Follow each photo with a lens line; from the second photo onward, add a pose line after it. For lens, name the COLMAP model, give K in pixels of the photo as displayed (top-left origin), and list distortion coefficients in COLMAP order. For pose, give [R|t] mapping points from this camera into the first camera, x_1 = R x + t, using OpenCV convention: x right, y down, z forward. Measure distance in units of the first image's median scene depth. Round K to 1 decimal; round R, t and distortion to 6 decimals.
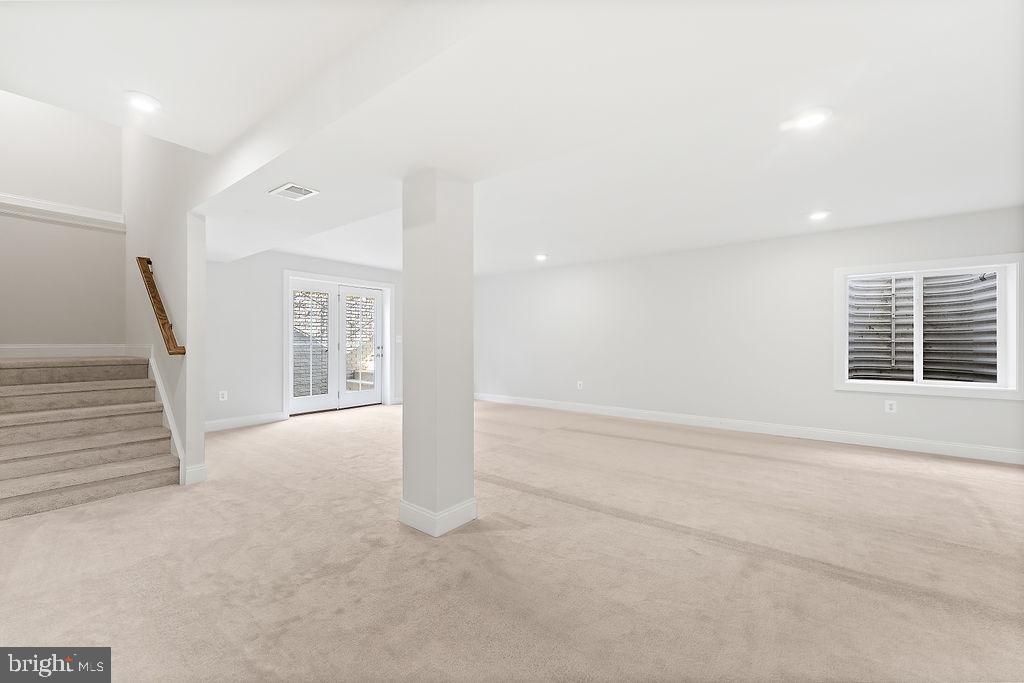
lens RADIAL K [[415.0, 0, 512.0], [0, 415.0, 341.5], [0, 0, 1]] dist [-0.000115, 0.000033]
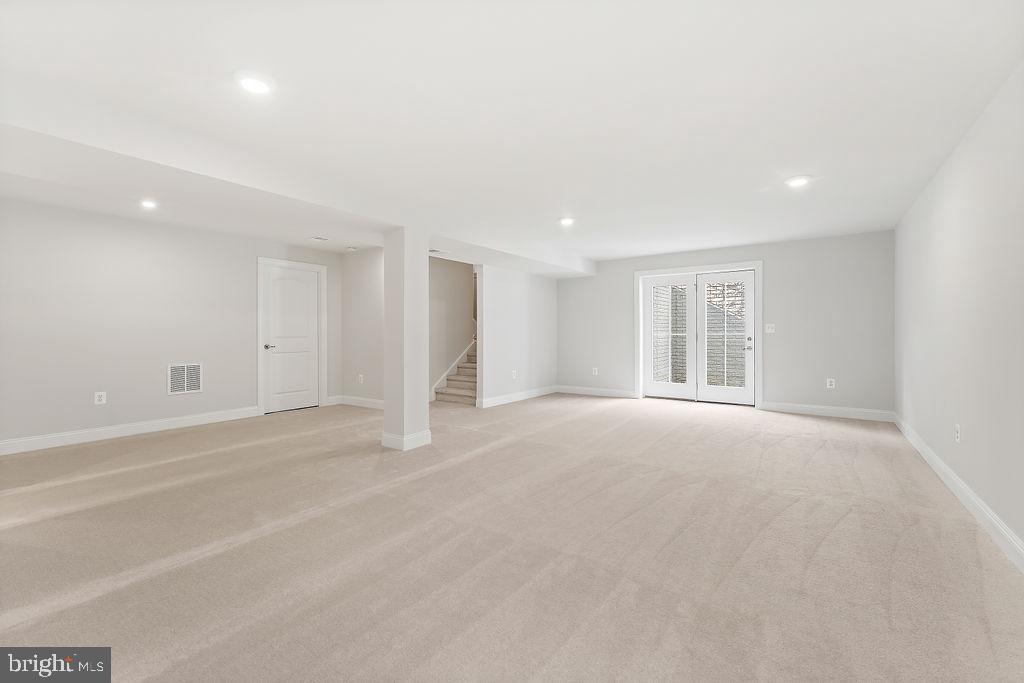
lens RADIAL K [[433.7, 0, 512.0], [0, 433.7, 341.5], [0, 0, 1]] dist [-0.000193, -0.000010]
pose [[0.043978, 0.019289, -0.998846, 0.538872], [0.004415, 0.999800, 0.019502, 0.000745], [0.999023, -0.005268, 0.043884, 0.477400]]
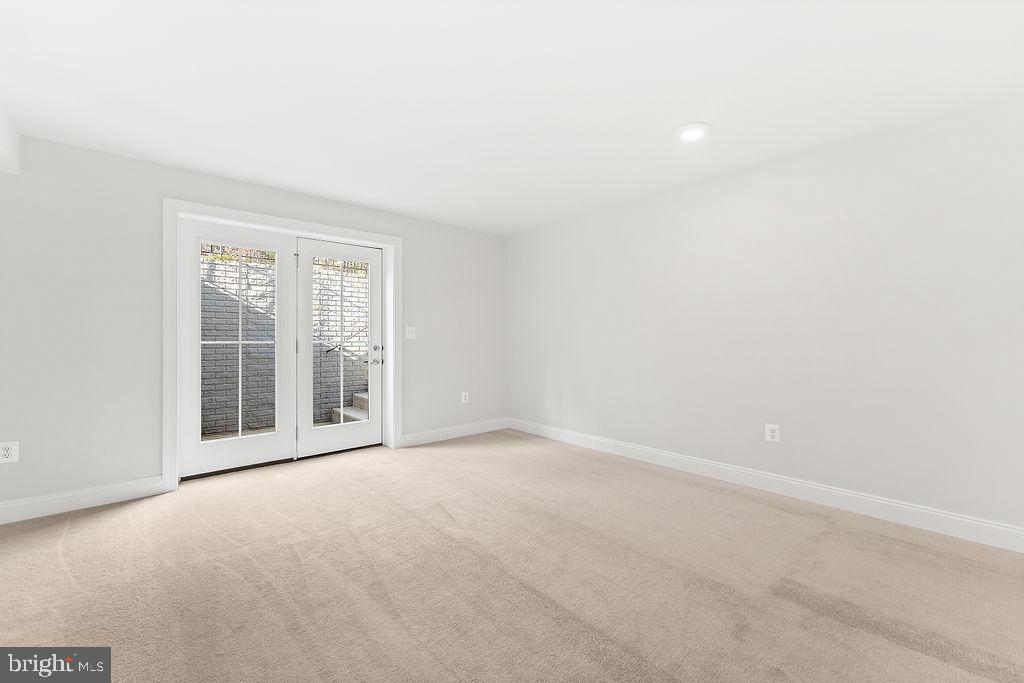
lens RADIAL K [[425.0, 0, 512.0], [0, 425.0, 341.5], [0, 0, 1]] dist [0.000504, 0.000052]
pose [[0.983606, -0.000407, -0.180332, -0.027831], [0.002219, 0.999949, 0.009846, 0.000352], [0.180319, -0.010085, 0.983556, 0.450280]]
